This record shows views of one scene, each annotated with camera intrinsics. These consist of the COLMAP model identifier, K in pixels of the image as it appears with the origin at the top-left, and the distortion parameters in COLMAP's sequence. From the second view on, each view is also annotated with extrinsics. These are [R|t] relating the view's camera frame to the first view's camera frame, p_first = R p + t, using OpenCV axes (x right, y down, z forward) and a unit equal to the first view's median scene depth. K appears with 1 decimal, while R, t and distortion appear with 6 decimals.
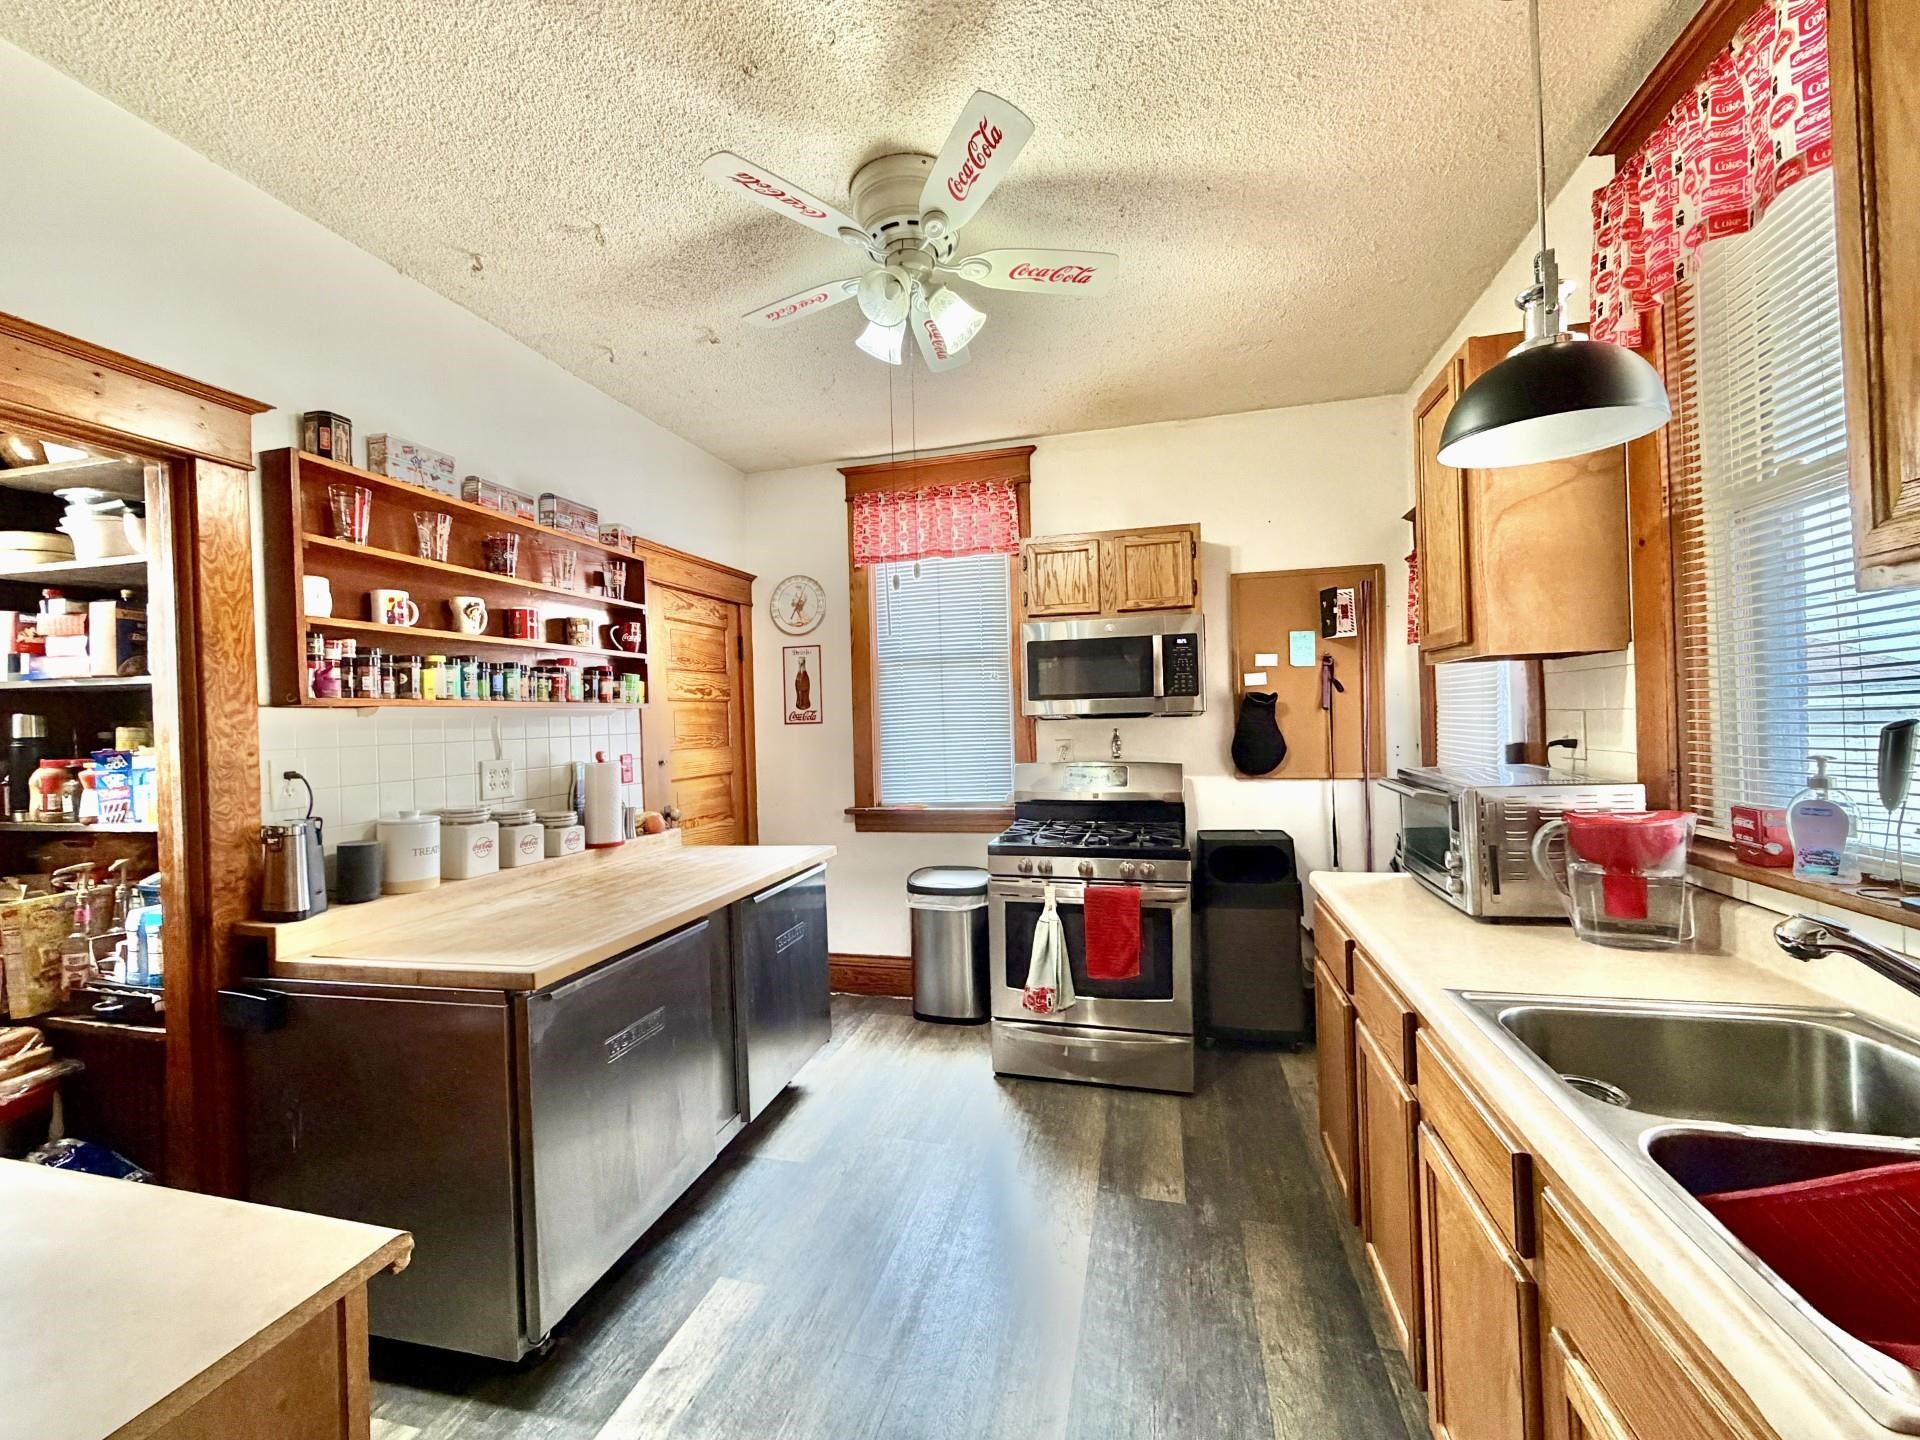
lens RADIAL K [[765.2, 0, 953.4], [0, 765.2, 721.3], [0, 0, 1]] dist [0.000754, -0.000261]
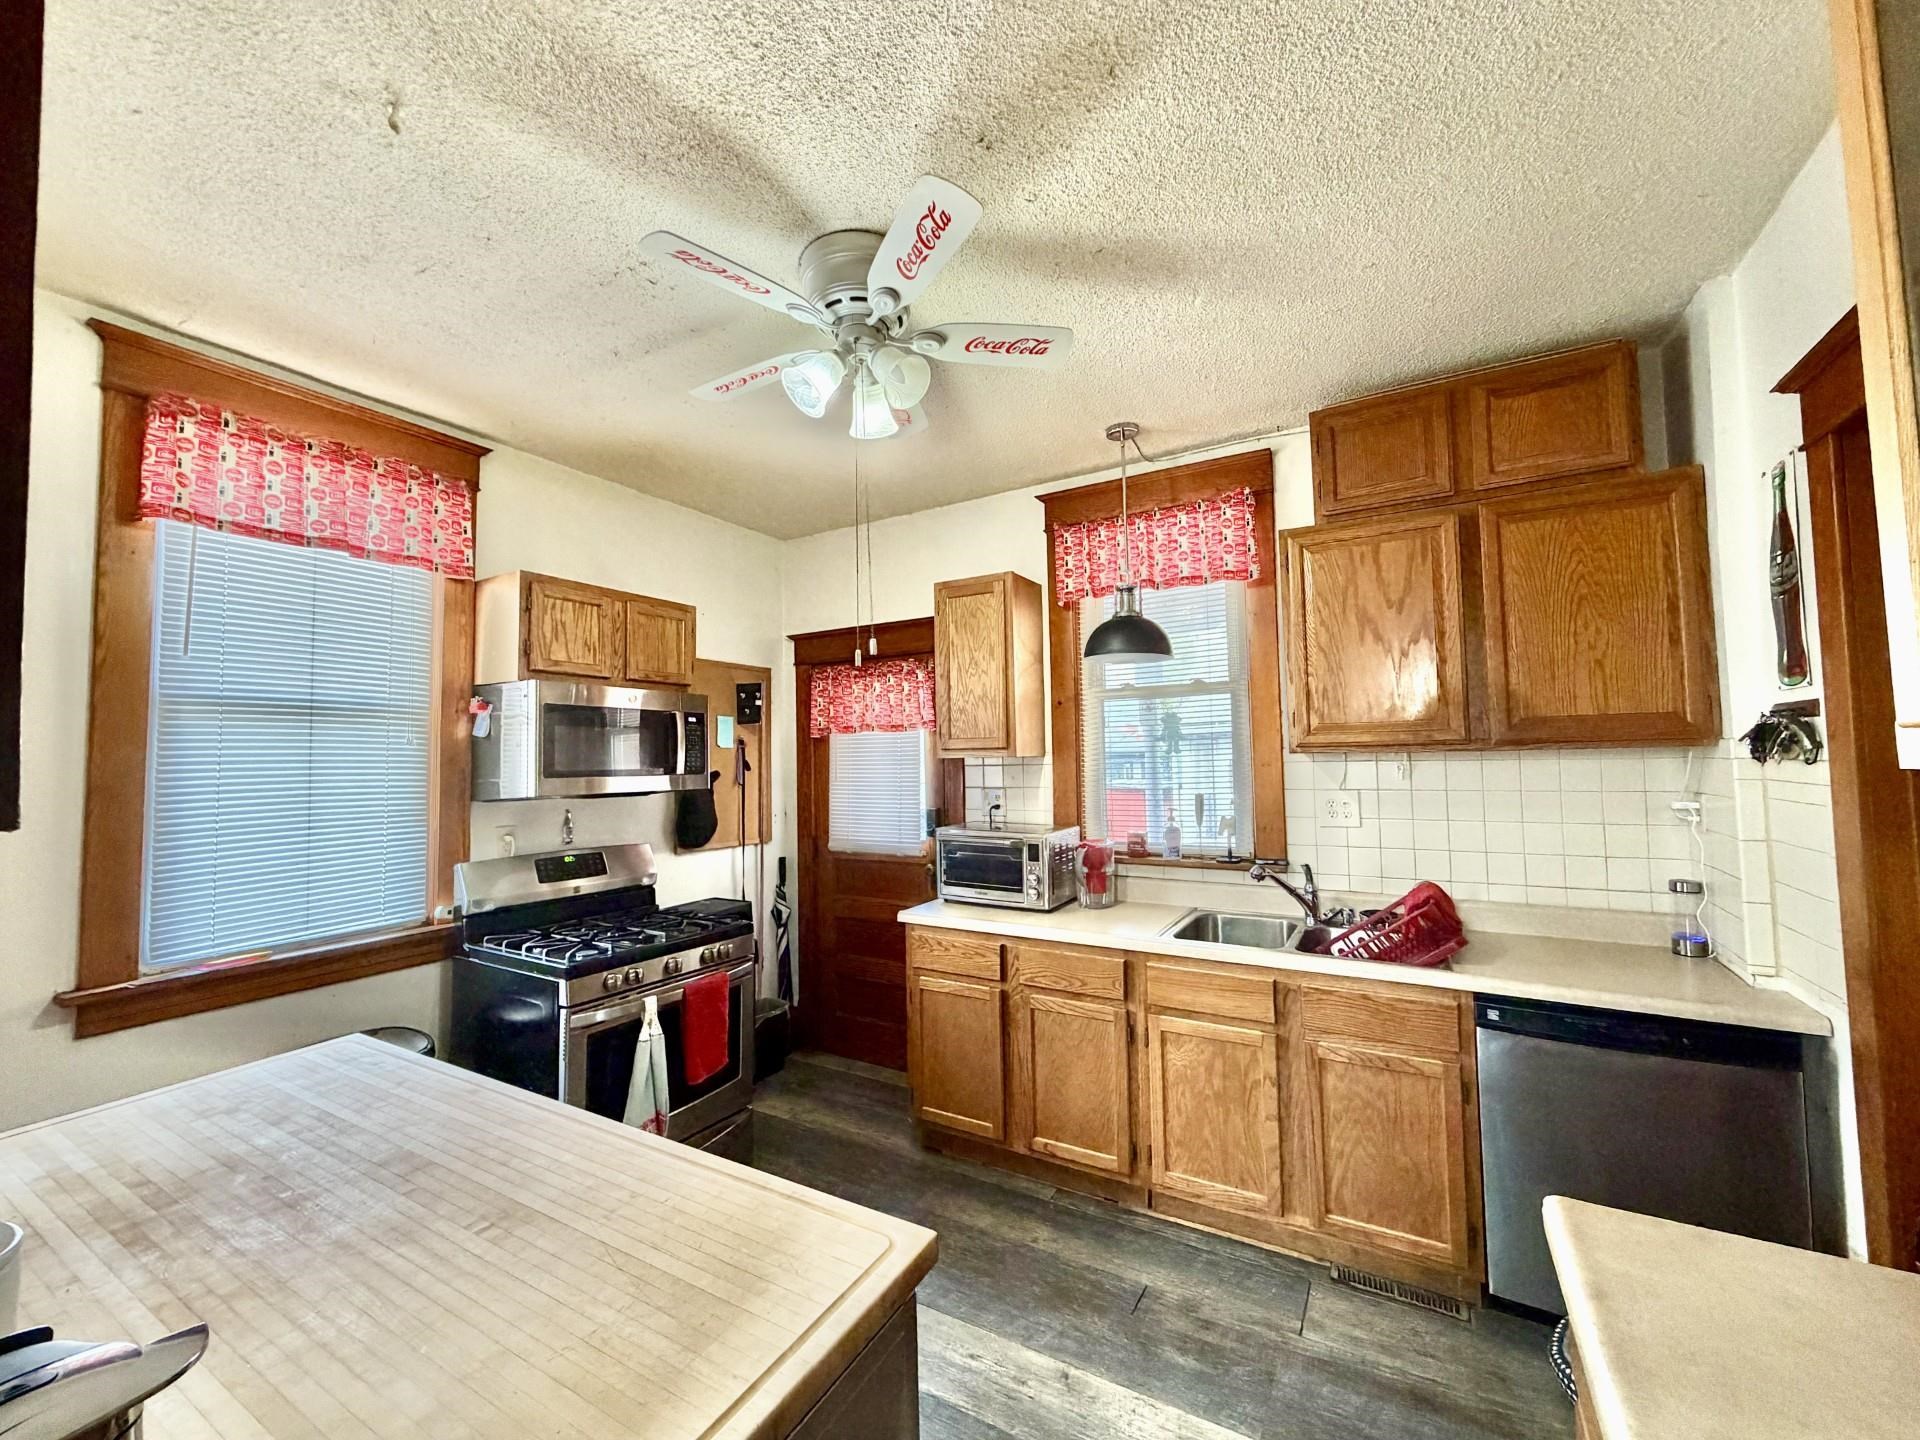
lens RADIAL K [[765.2, 0, 953.4], [0, 765.2, 721.3], [0, 0, 1]] dist [0.000754, -0.000261]
pose [[0.271697, 0.071654, 0.959712, -0.829711], [0.010933, 0.996930, -0.077528, -0.029106], [-0.962321, 0.031557, 0.270079, 0.570083]]
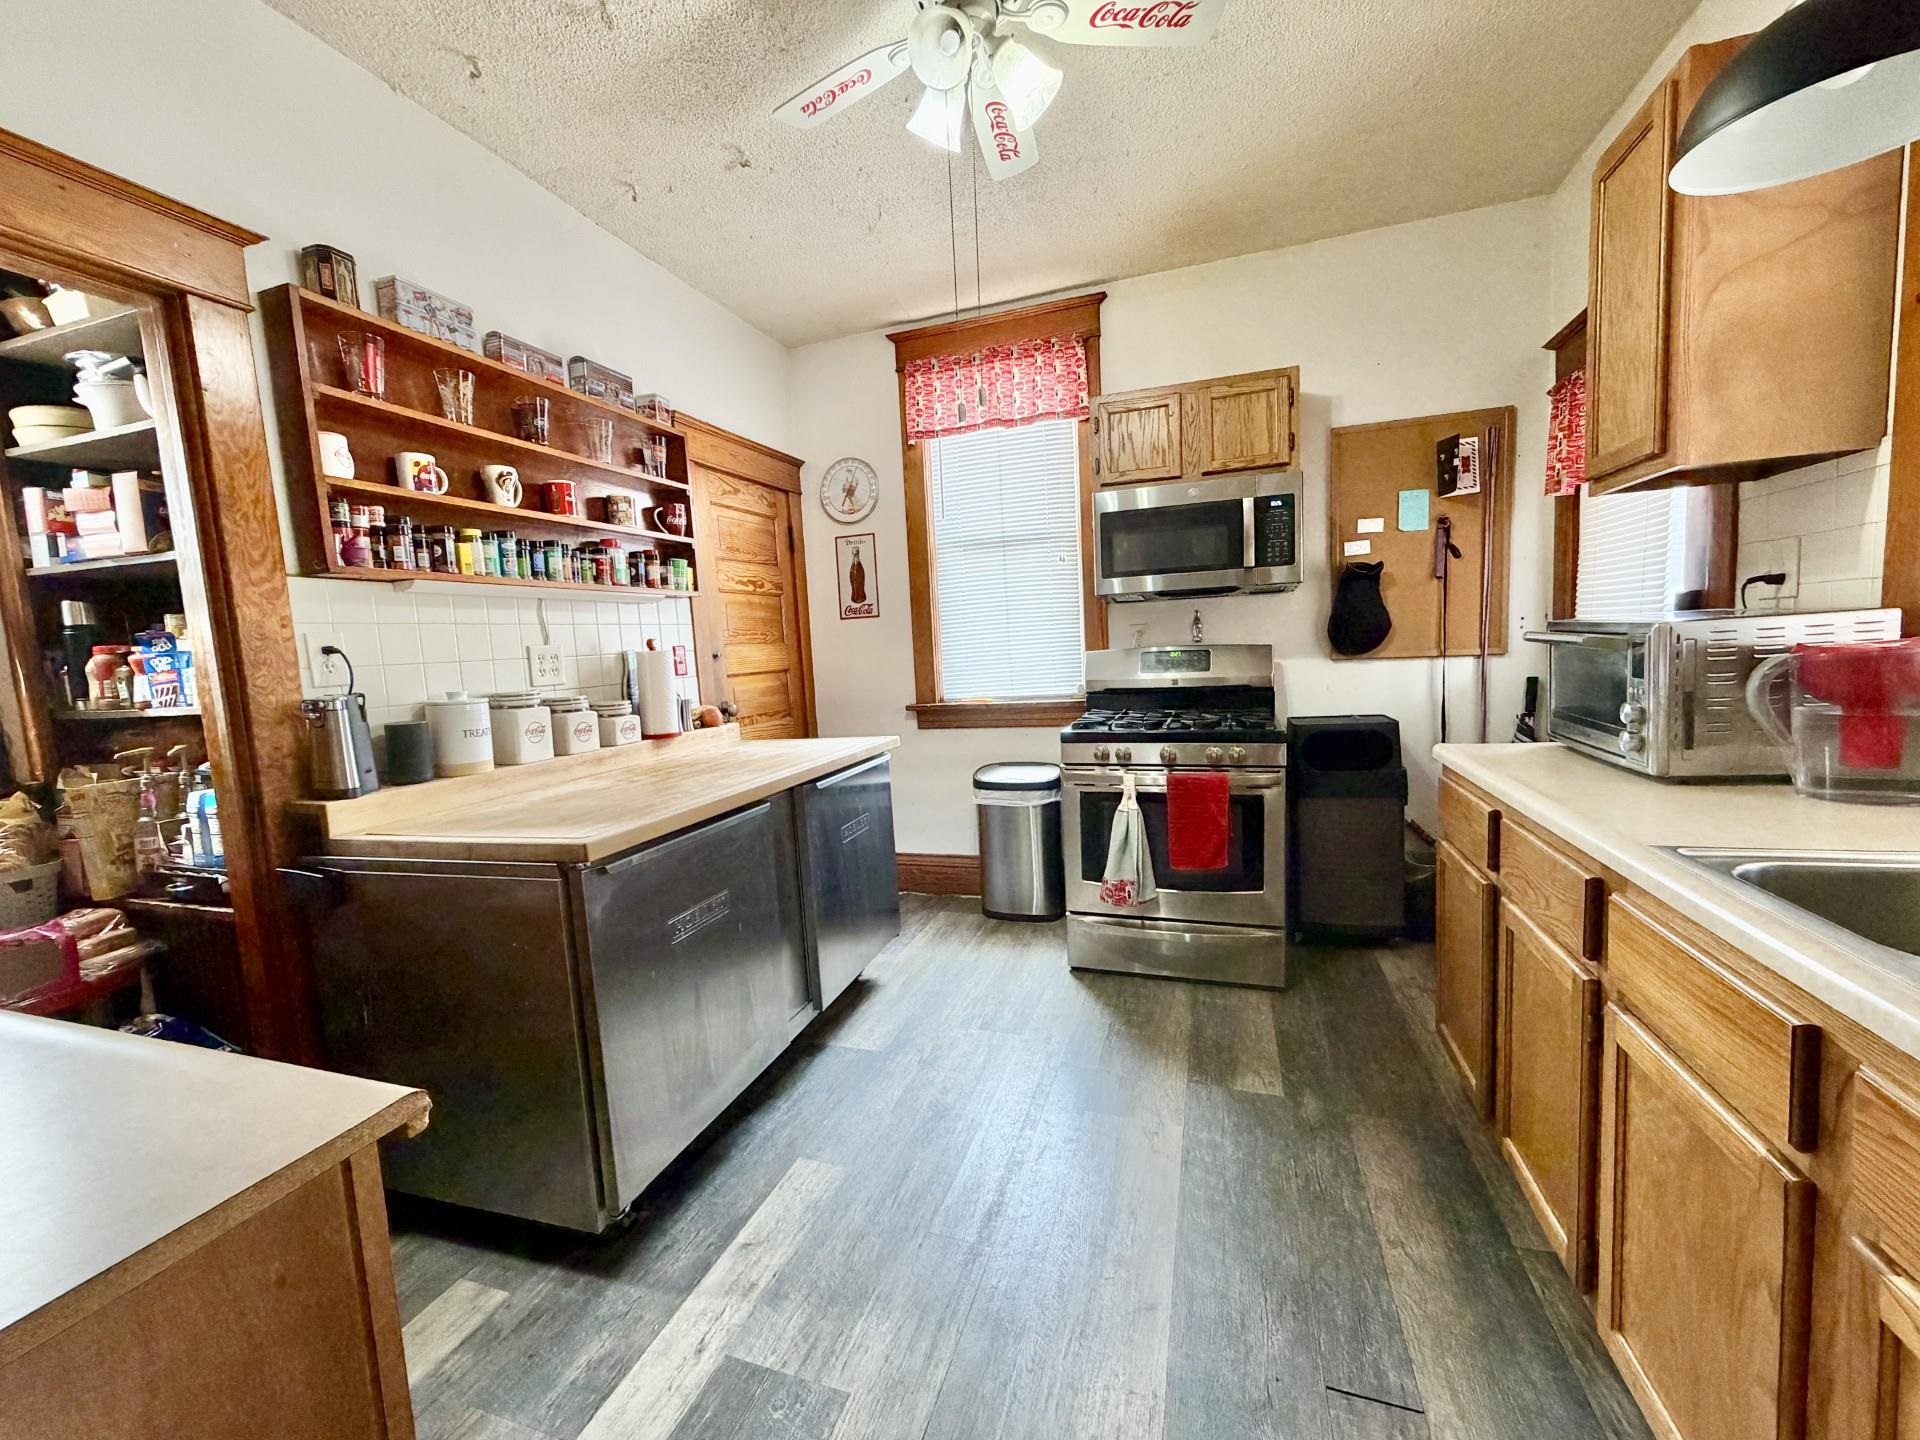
lens RADIAL K [[765.2, 0, 953.4], [0, 765.2, 721.3], [0, 0, 1]] dist [0.000754, -0.000261]
pose [[0.997272, -0.018122, -0.071549, -0.025428], [0.025273, 0.994633, 0.100336, 0.070628], [0.069346, -0.101870, 0.992378, 0.090375]]
